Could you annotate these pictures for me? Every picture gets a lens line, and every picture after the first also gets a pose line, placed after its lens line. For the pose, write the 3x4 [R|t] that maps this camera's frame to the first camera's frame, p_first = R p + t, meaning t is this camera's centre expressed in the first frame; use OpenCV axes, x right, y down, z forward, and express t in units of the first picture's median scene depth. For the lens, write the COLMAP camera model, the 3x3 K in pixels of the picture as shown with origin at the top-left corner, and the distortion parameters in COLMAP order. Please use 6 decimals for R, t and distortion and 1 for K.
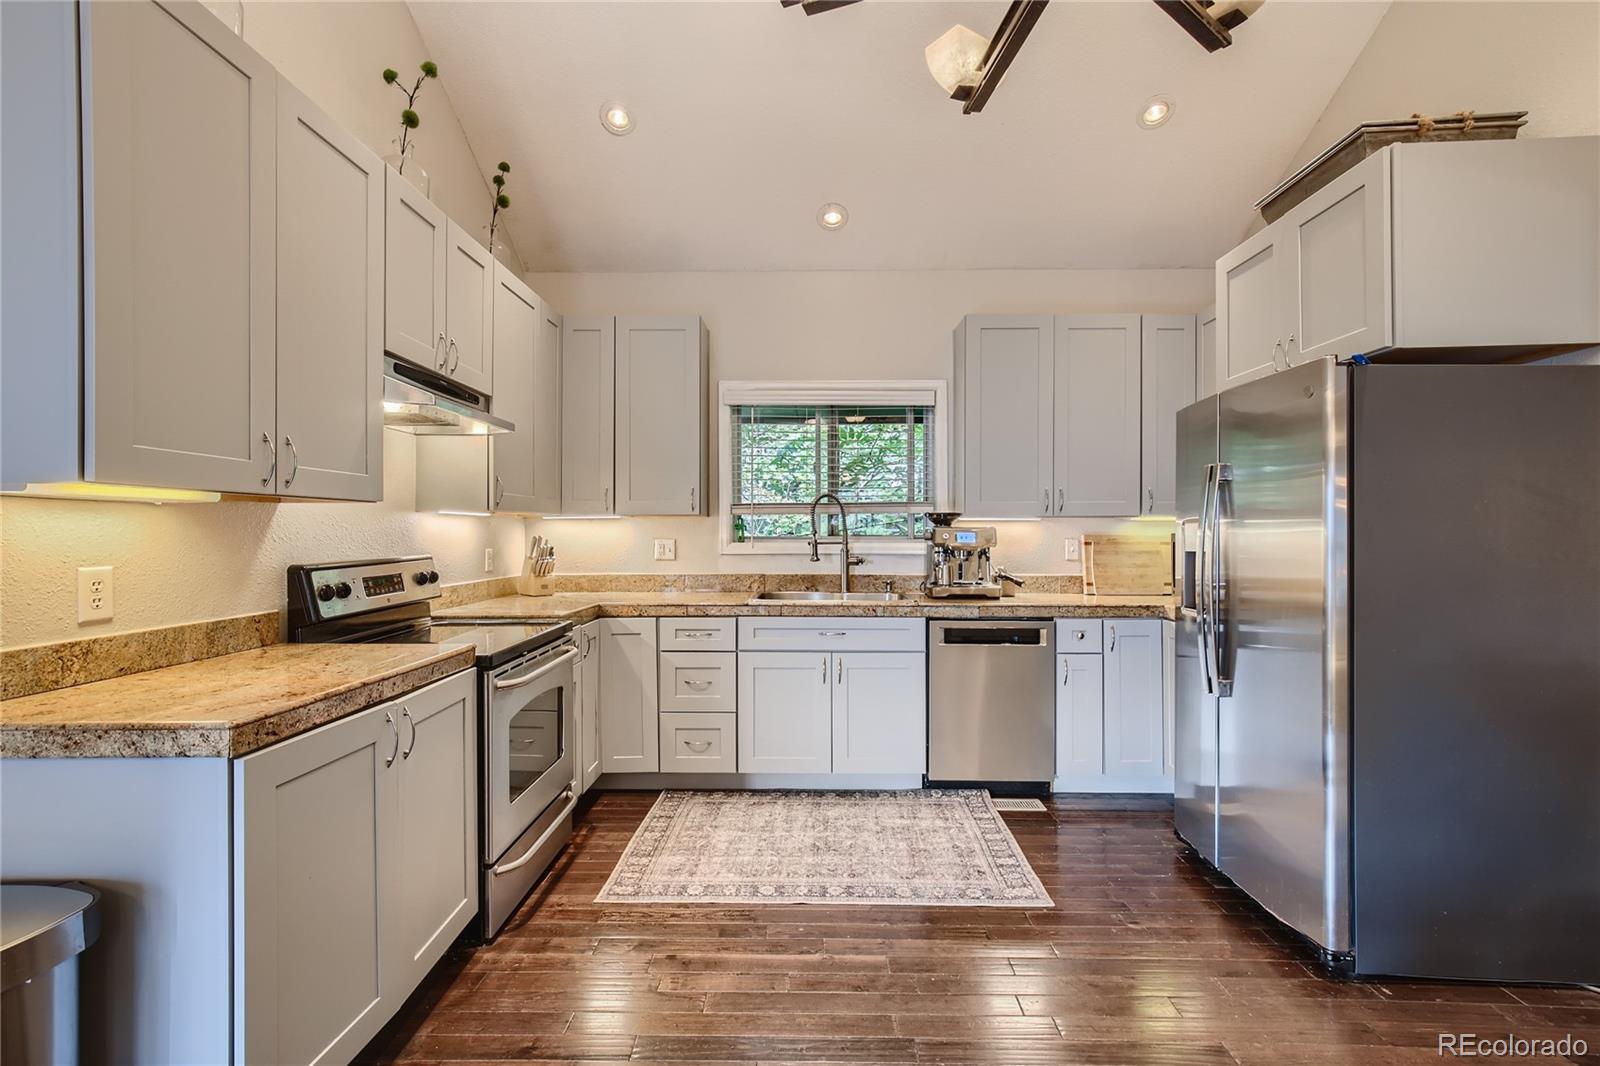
lens RADIAL K [[725.0, 0, 803.3], [0, 725.0, 531.5], [0, 0, 1]] dist [0.005184, 0.000739]
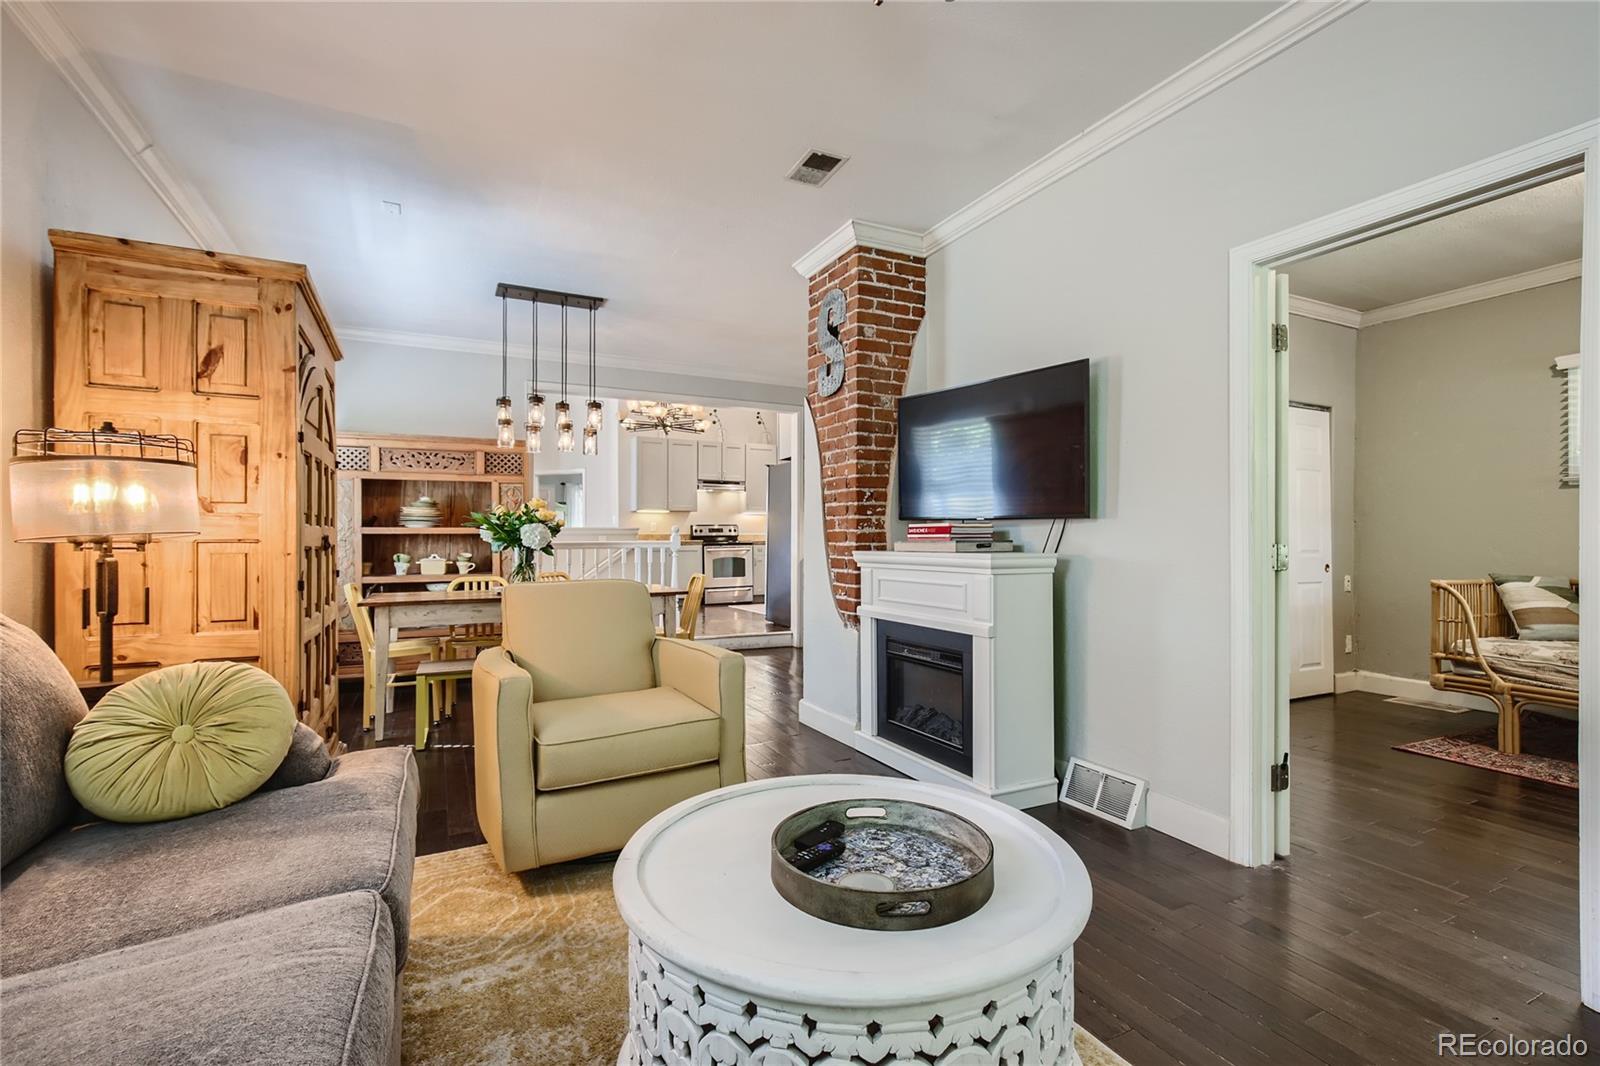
lens RADIAL K [[736.9, 0, 801.2], [0, 736.9, 539.0], [0, 0, 1]] dist [-0.002248, 0.006874]
pose [[0.461155, -0.002098, -0.887317, 2.643253], [0.002168, 0.999997, -0.001238, 0.098394], [0.887317, -0.001353, 0.461158, -0.415537]]
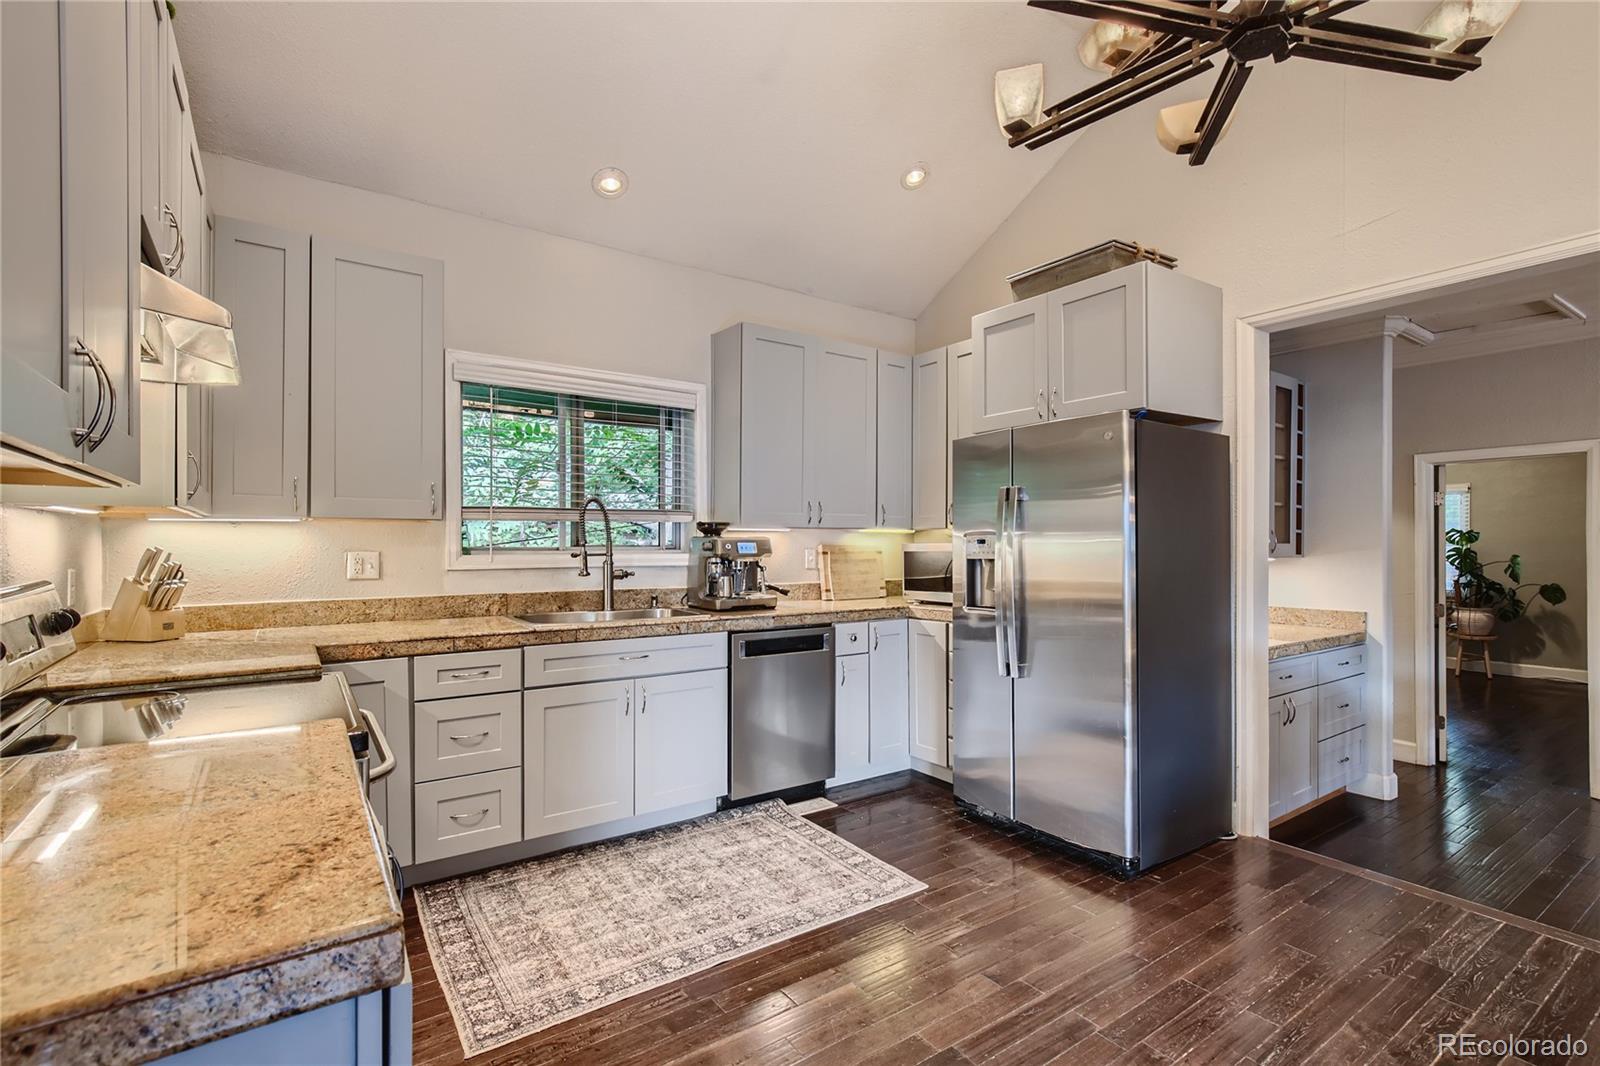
lens RADIAL K [[736.9, 0, 801.2], [0, 736.9, 539.0], [0, 0, 1]] dist [-0.002248, 0.006874]
pose [[0.809856, 0.003548, 0.586618, -0.325517], [-0.001824, 0.999992, -0.003529, -0.000334], [-0.586626, 0.001788, 0.809856, 0.155752]]
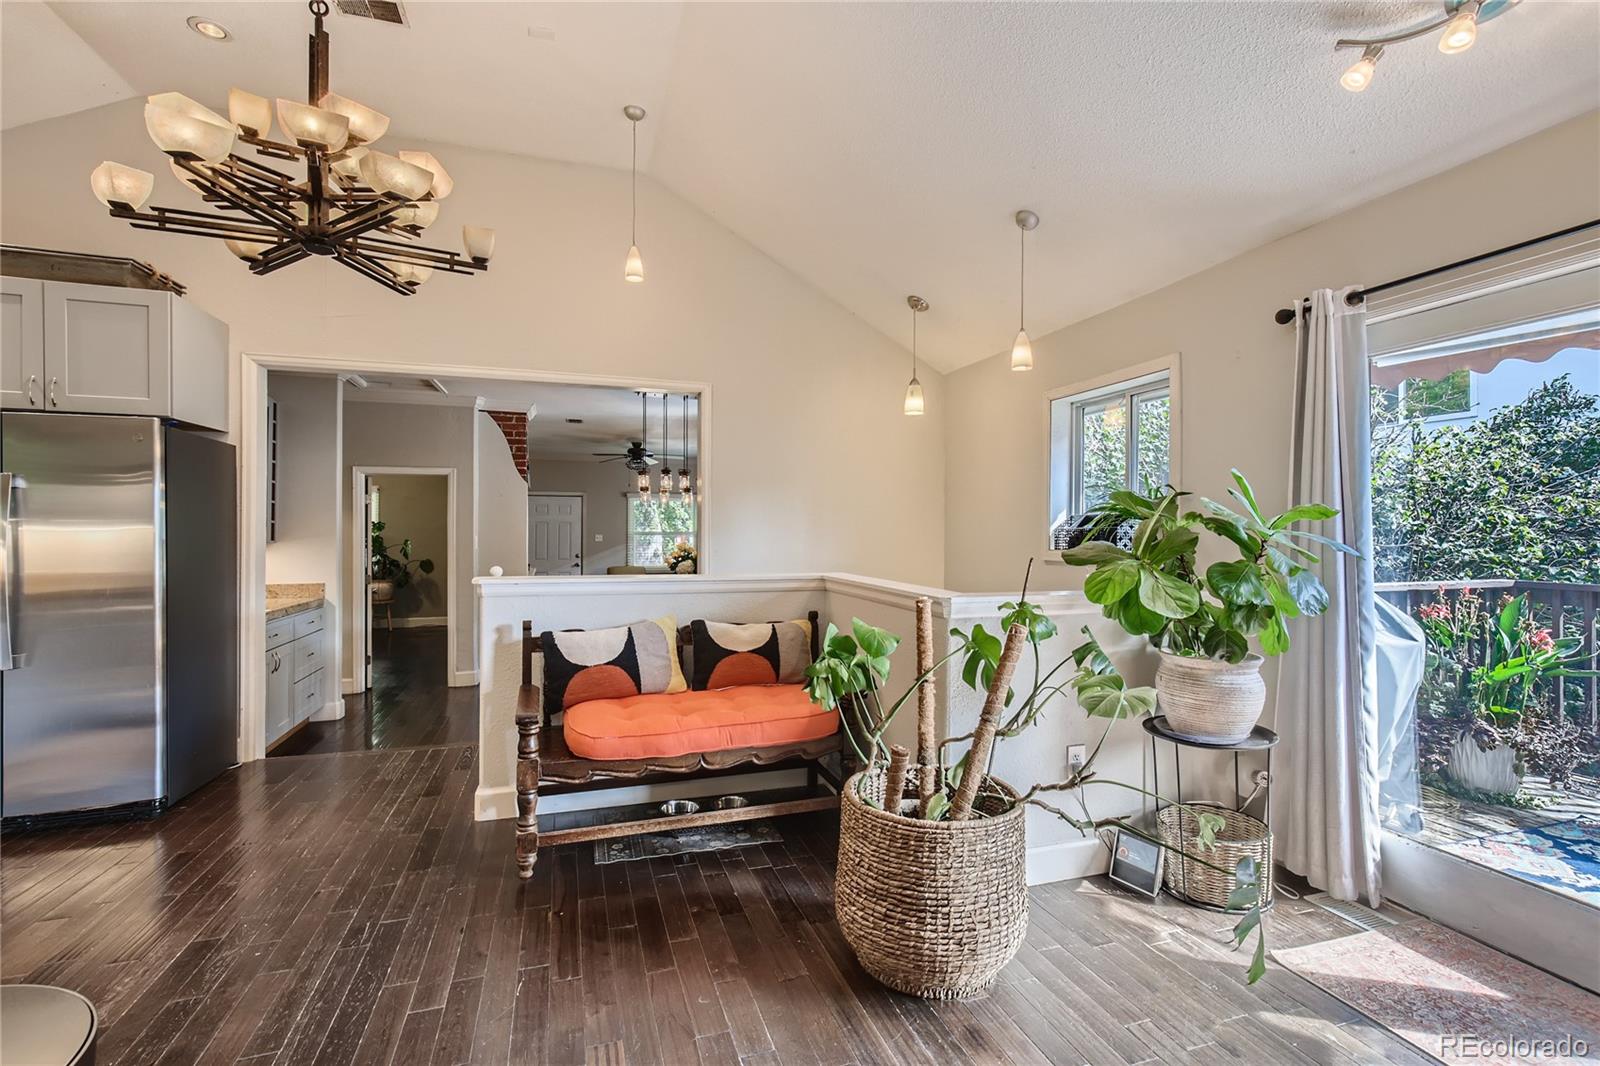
lens RADIAL K [[736.9, 0, 801.2], [0, 736.9, 539.0], [0, 0, 1]] dist [-0.002248, 0.006874]
pose [[-0.319426, -0.009932, 0.947559, -0.728848], [-0.006414, 0.999945, 0.008319, -0.002751], [-0.947589, -0.003420, -0.319472, 0.119279]]
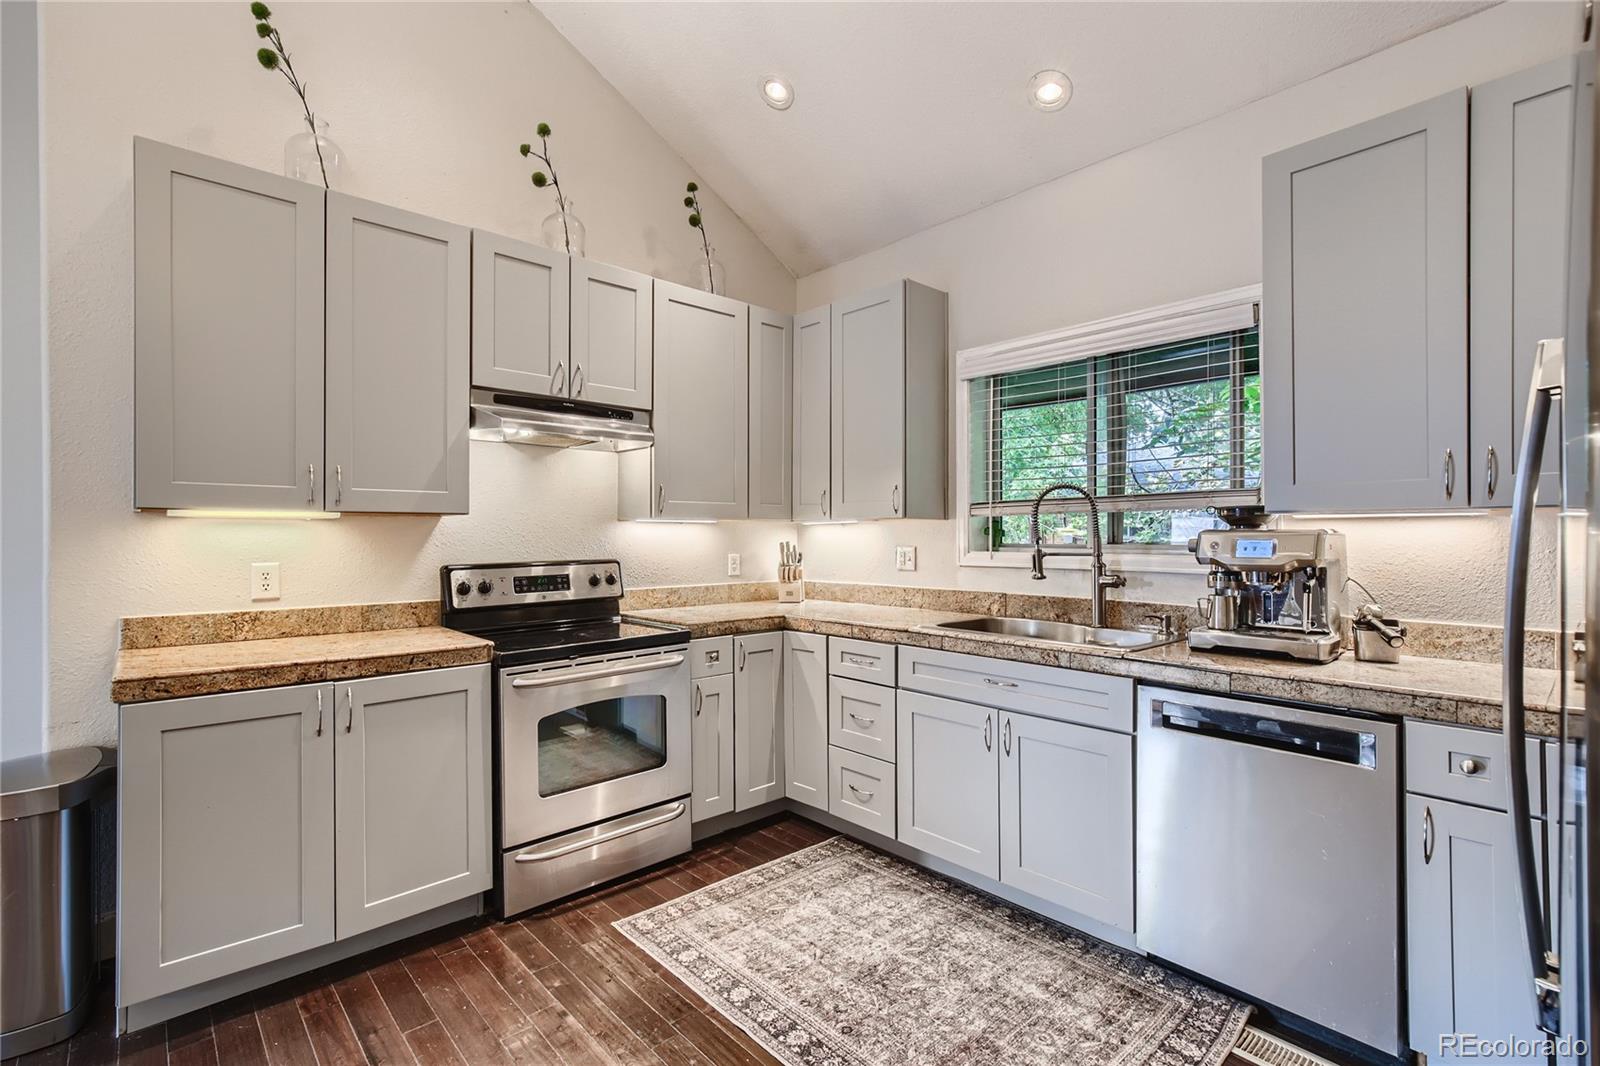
lens RADIAL K [[730.4, 0, 800.0], [0, 730.4, 533.0], [0, 0, 1]] dist [-0.000810, 0.000555]
pose [[0.686679, -0.003606, -0.726952, 0.426543], [0.001666, 0.999993, -0.003387, -0.002998], [0.726959, 0.001114, 0.686680, 0.374138]]
